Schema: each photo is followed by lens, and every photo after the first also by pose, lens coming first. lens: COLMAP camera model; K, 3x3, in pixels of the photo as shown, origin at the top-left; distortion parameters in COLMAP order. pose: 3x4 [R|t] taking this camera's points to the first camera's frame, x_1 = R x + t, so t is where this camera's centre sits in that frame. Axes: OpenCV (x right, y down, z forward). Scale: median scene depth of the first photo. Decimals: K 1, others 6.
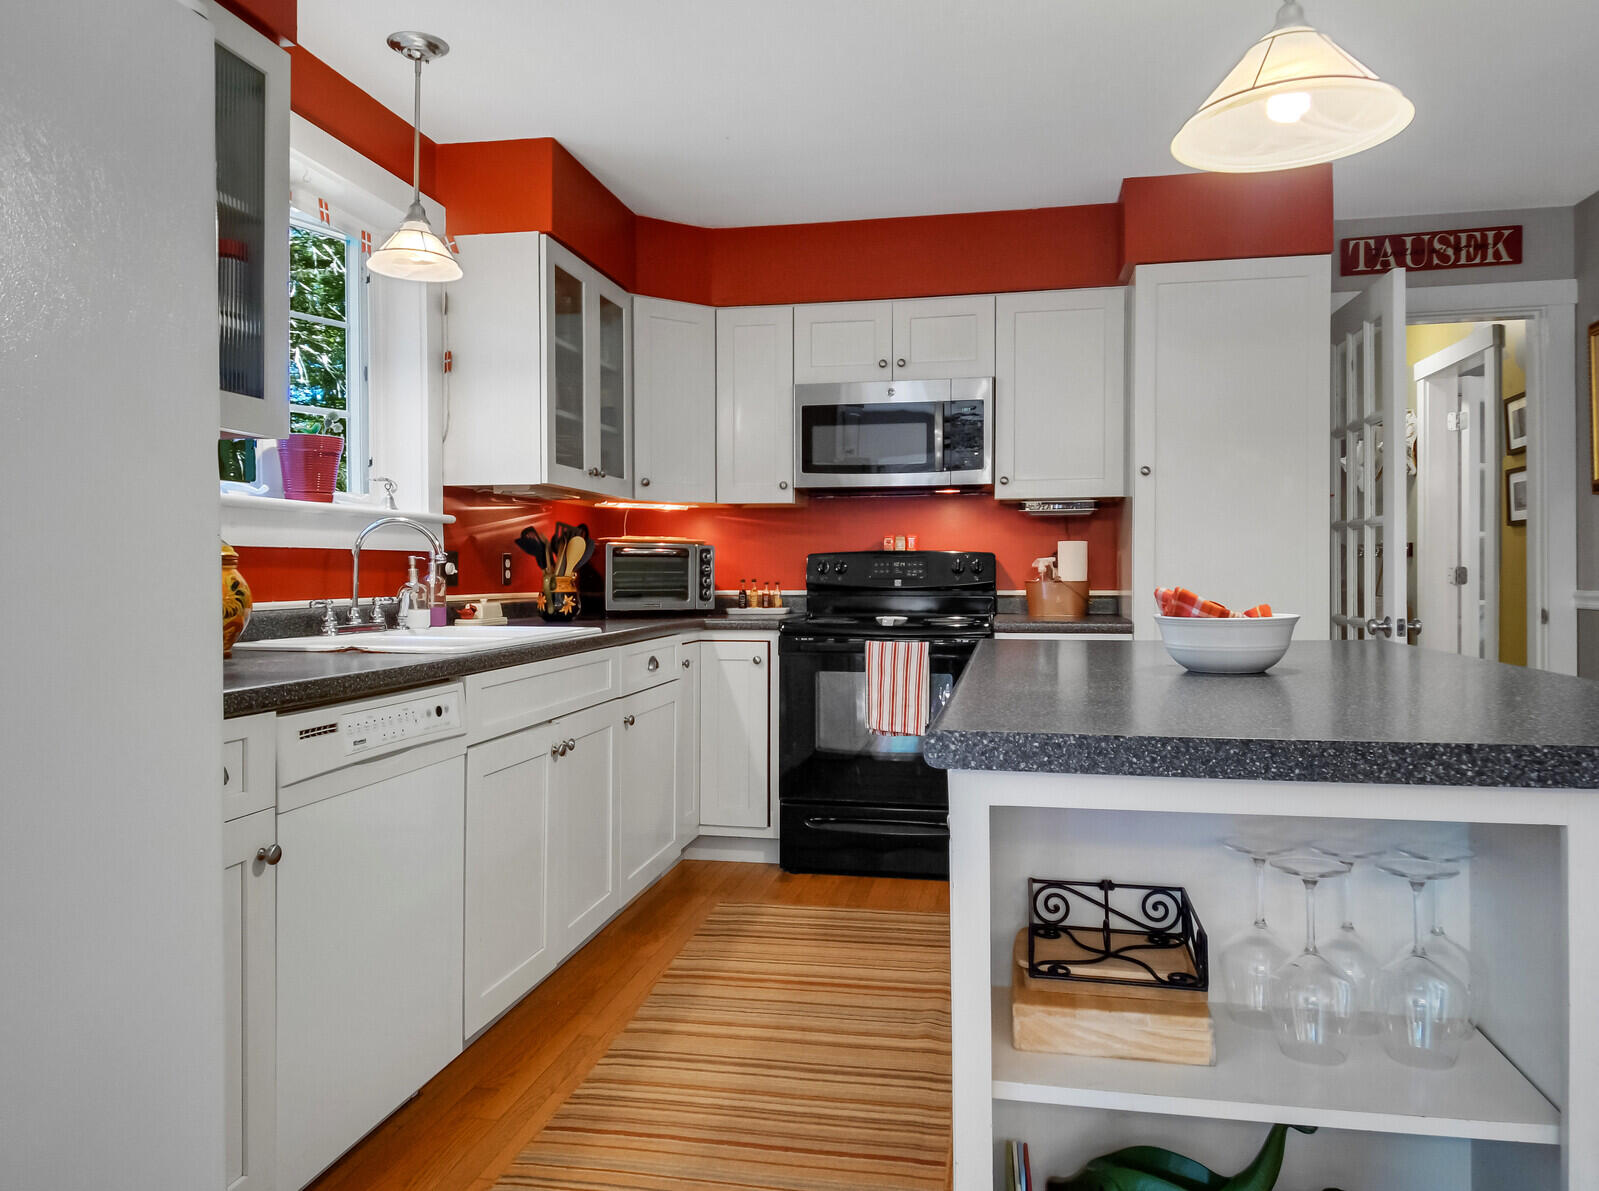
lens RADIAL K [[1116.0, 0, 805.8], [0, 1116.0, 572.1], [0, 0, 1]] dist [0.100691, -0.098641]
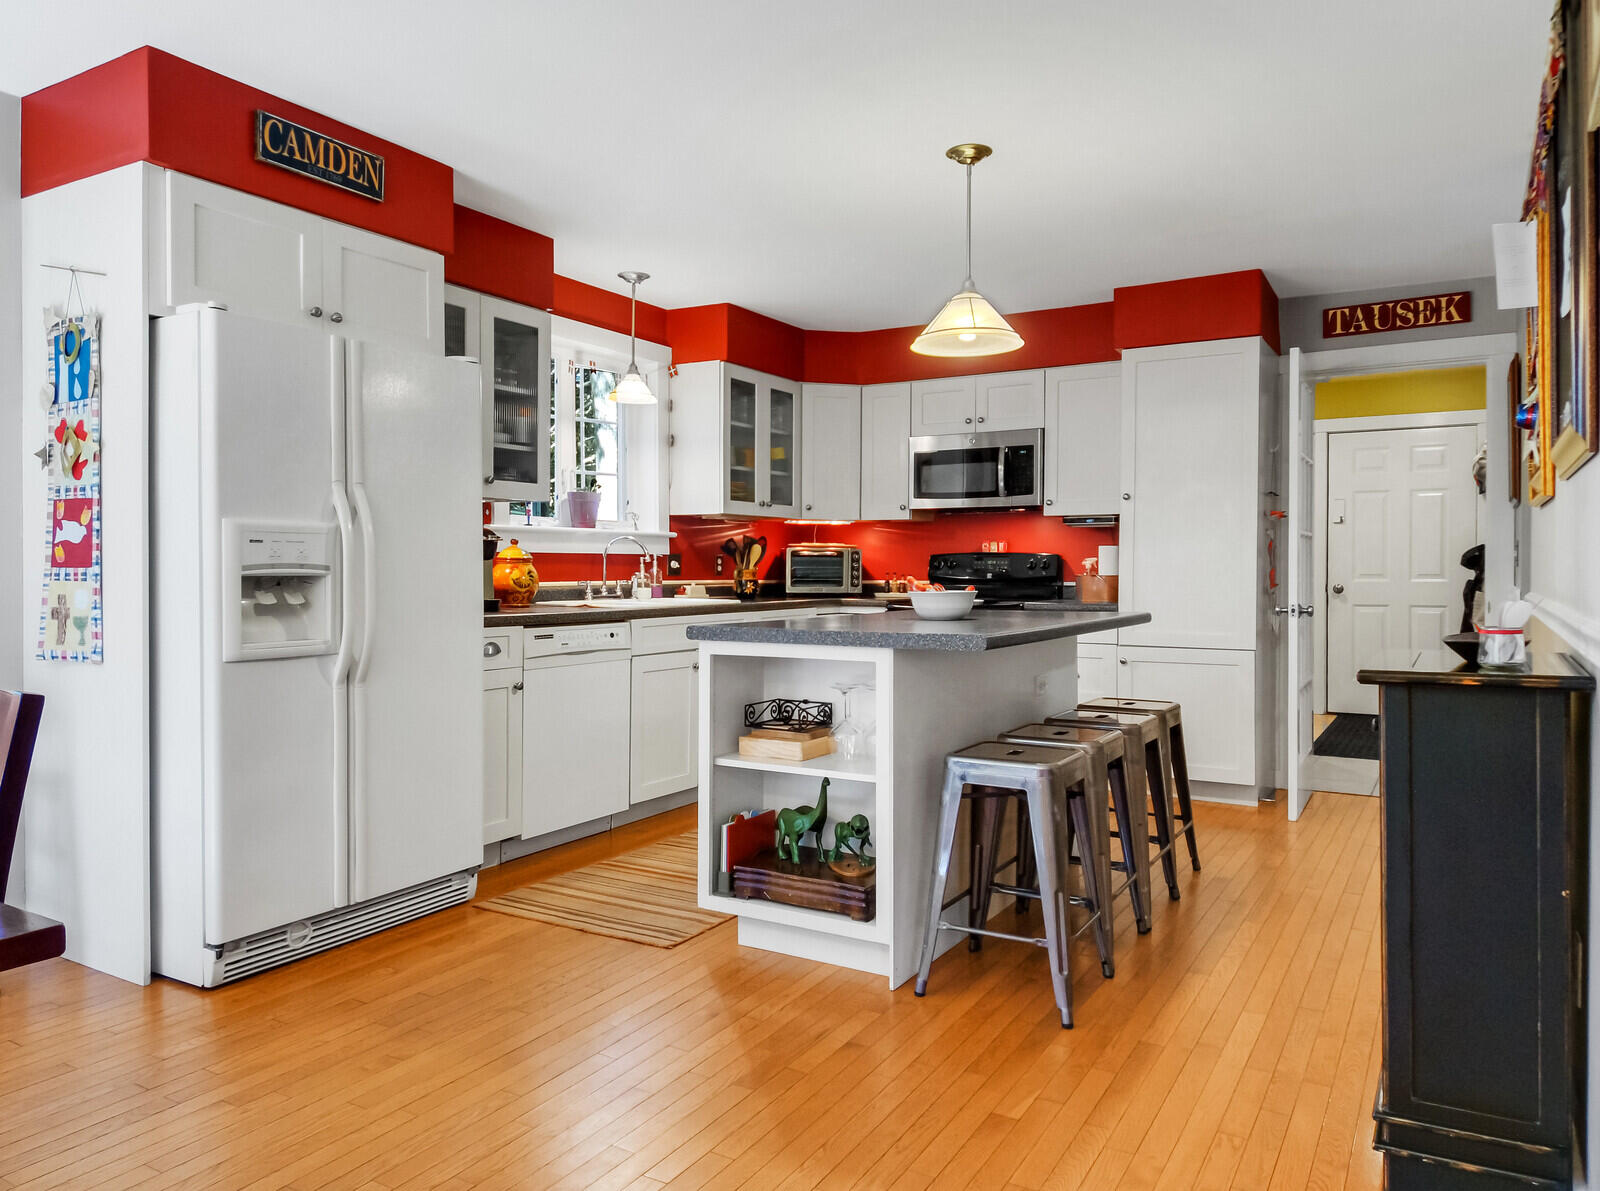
lens RADIAL K [[1106.8, 0, 797.4], [0, 1106.8, 579.2], [0, 0, 1]] dist [0.100806, -0.113939]
pose [[0.937269, 0.008167, -0.348510, 0.384852], [-0.004566, 0.999927, 0.011155, -0.000642], [0.348576, -0.008864, 0.937239, -0.423325]]
